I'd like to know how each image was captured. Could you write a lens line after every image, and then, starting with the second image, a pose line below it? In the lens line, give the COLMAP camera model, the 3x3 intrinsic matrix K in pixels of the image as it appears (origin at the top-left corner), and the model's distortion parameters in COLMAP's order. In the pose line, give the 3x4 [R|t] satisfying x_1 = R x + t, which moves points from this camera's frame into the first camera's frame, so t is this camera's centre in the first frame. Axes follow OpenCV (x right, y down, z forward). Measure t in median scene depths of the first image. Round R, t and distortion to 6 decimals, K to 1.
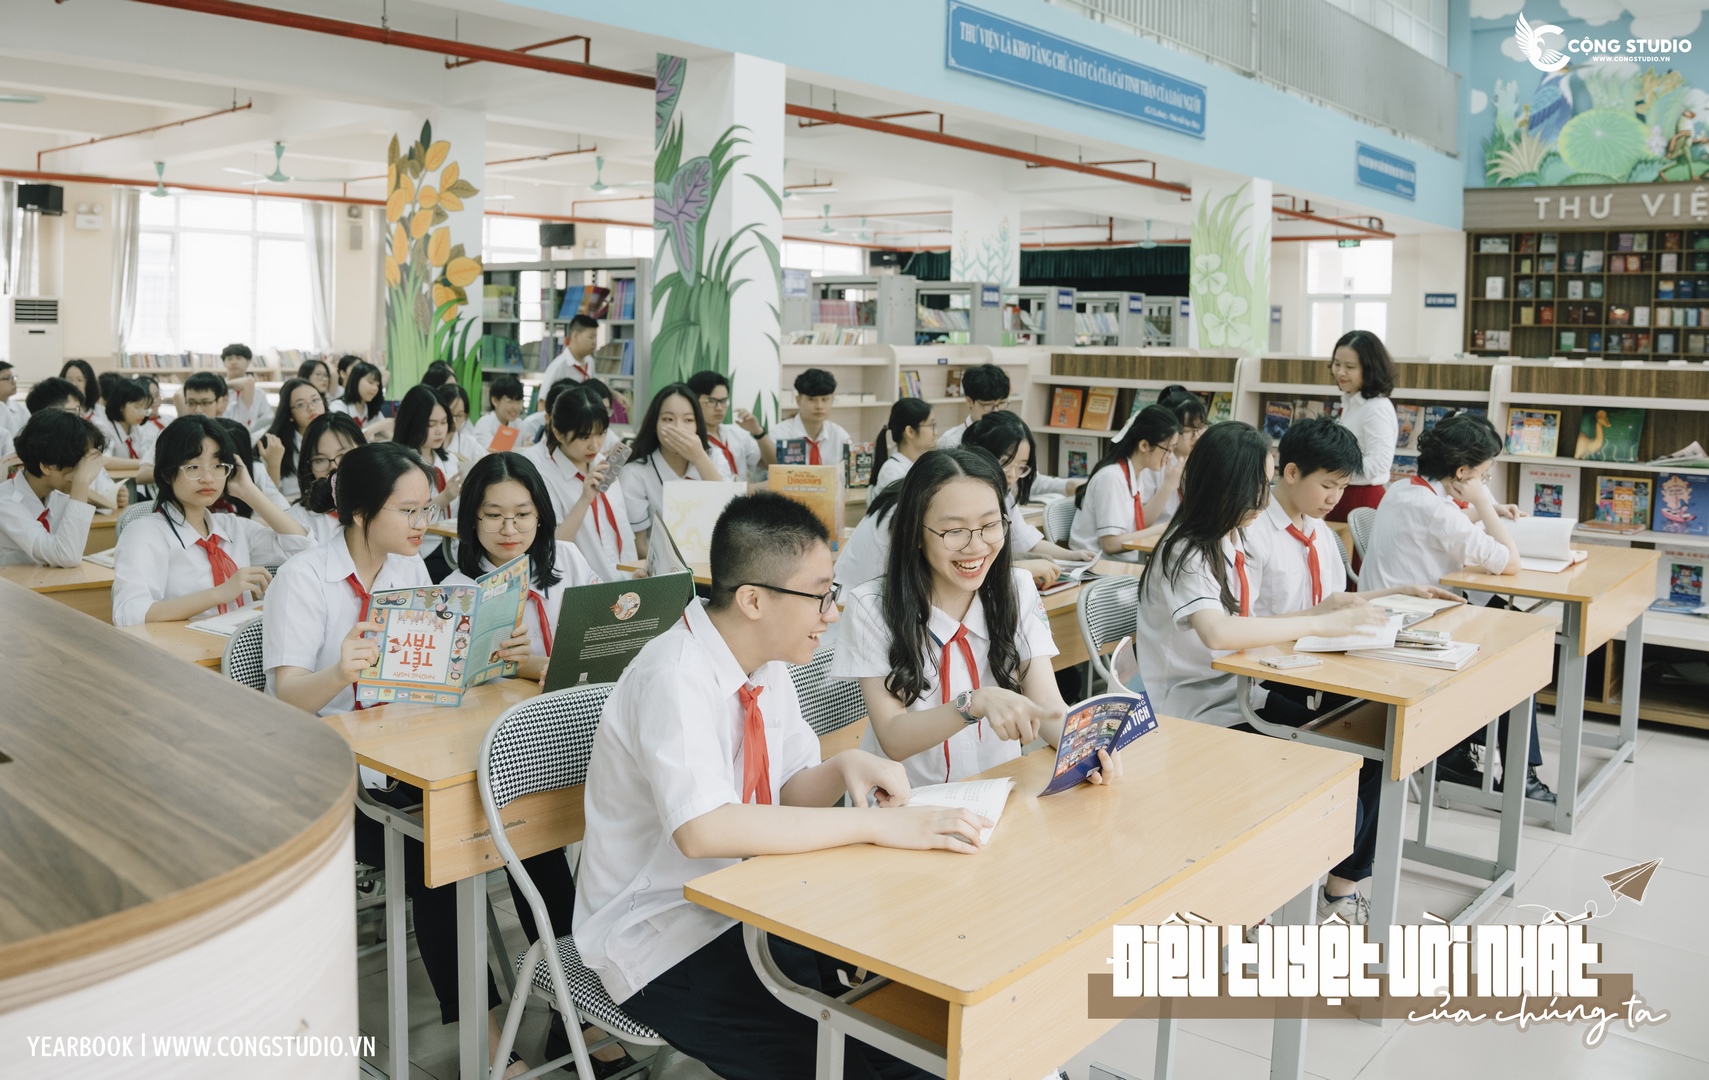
lens RADIAL K [[1427.4, 0, 767.9], [0, 1427.4, 395.8], [0, 0, 1]] dist [-0.181032, 0.133038]
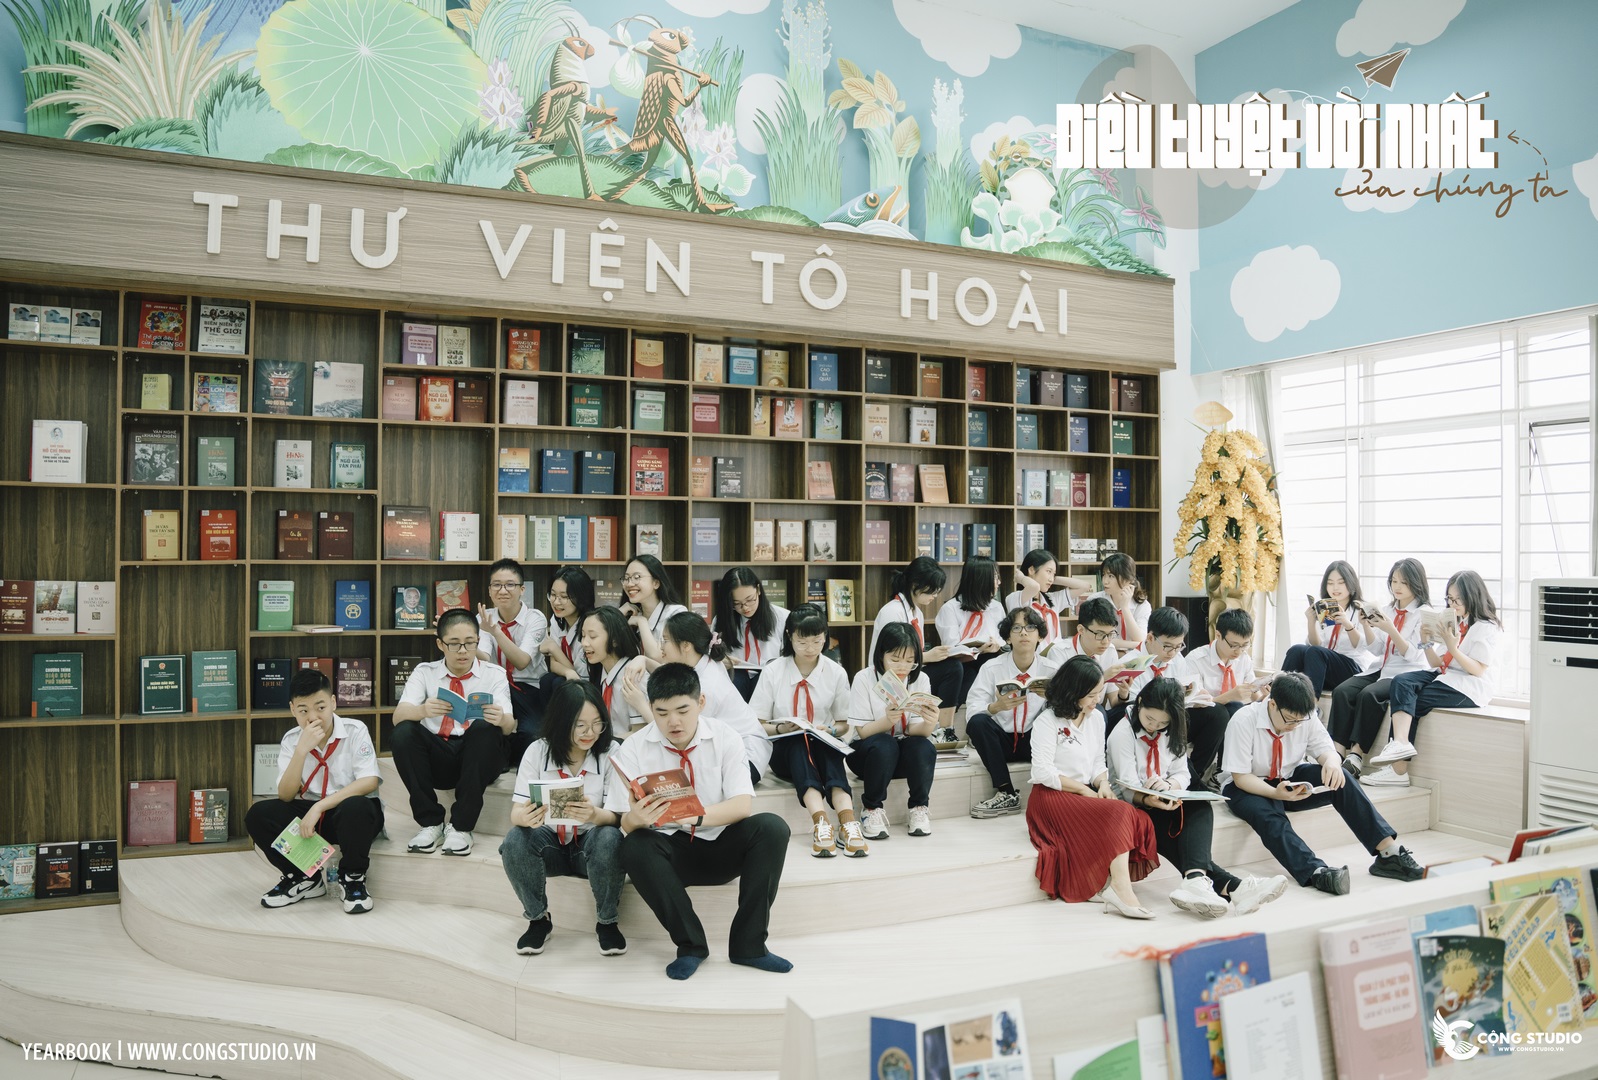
lens RADIAL K [[1214.0, 0, 832.4], [0, 1214.0, 548.8], [0, 0, 1]] dist [-0.182469, 0.132711]
pose [[0.379483, -0.014602, 0.925083, 0.644945], [0.041821, 0.999124, -0.001384, -0.087935], [-0.924253, 0.039213, 0.379762, 1.352161]]
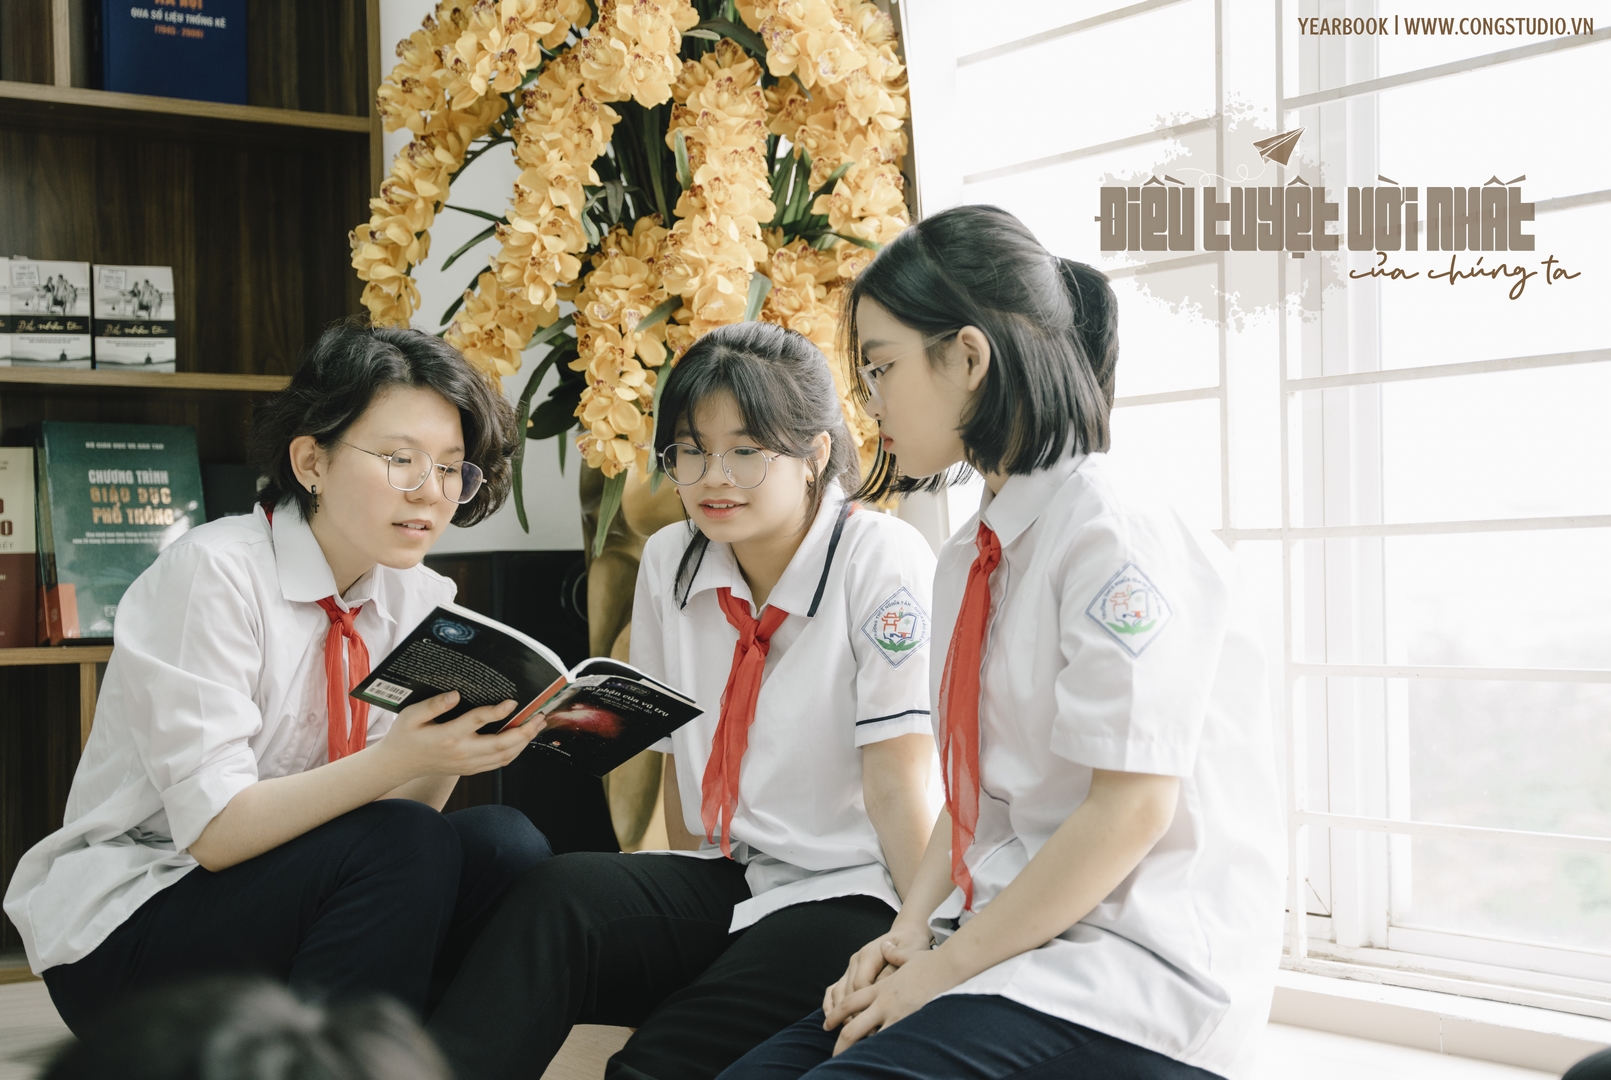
lens RADIAL K [[2765.5, 0, 882.8], [0, 2765.5, 541.3], [0, 0, 1]] dist [0.185661, 0.012685]
pose [[0.246214, -0.001823, 0.969214, 1.111347], [0.059705, 0.998128, -0.013289, -0.041553], [-0.967375, 0.061139, 0.245862, 1.298638]]
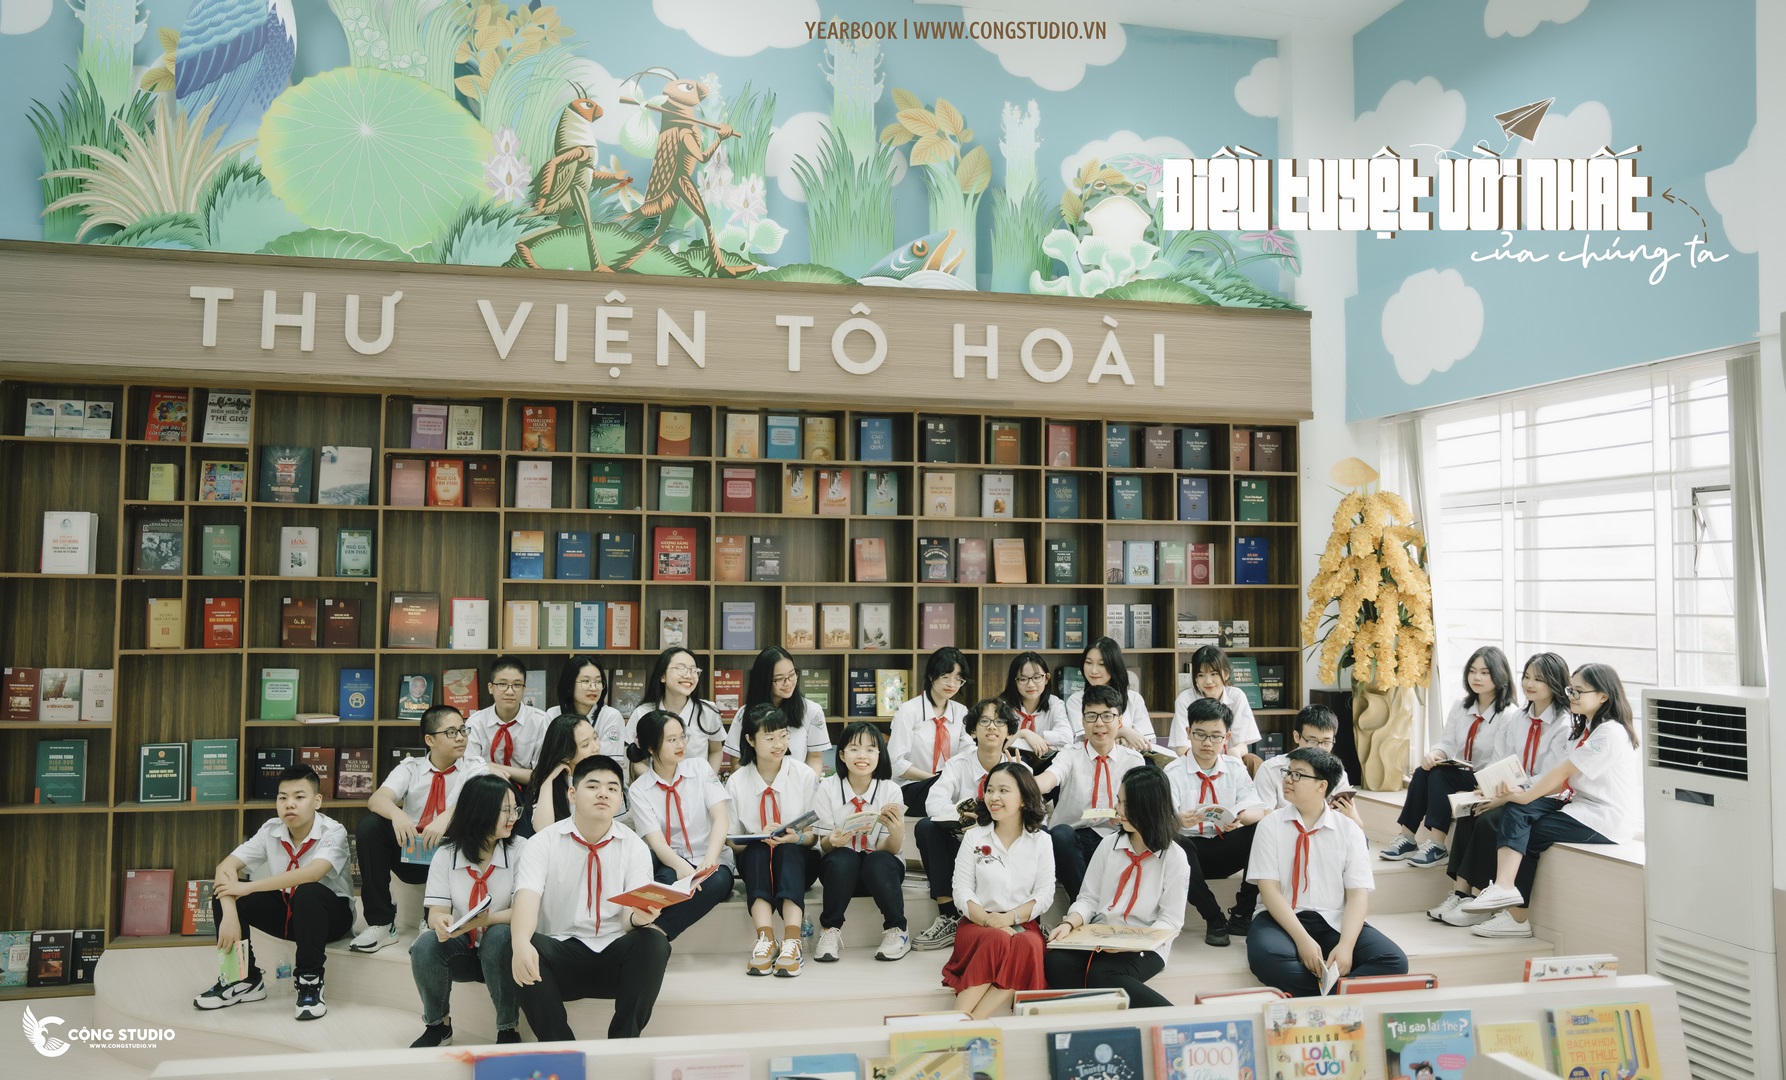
lens RADIAL K [[1525.4, 0, 891.8], [0, 1525.4, 504.2], [0, 0, 1]] dist [-0.134935, 0.190355]
pose [[0.565303, 0.031336, 0.824288, 0.638872], [0.039085, 0.997138, -0.064711, -0.105373], [-0.823957, 0.068799, 0.562461, 1.165011]]
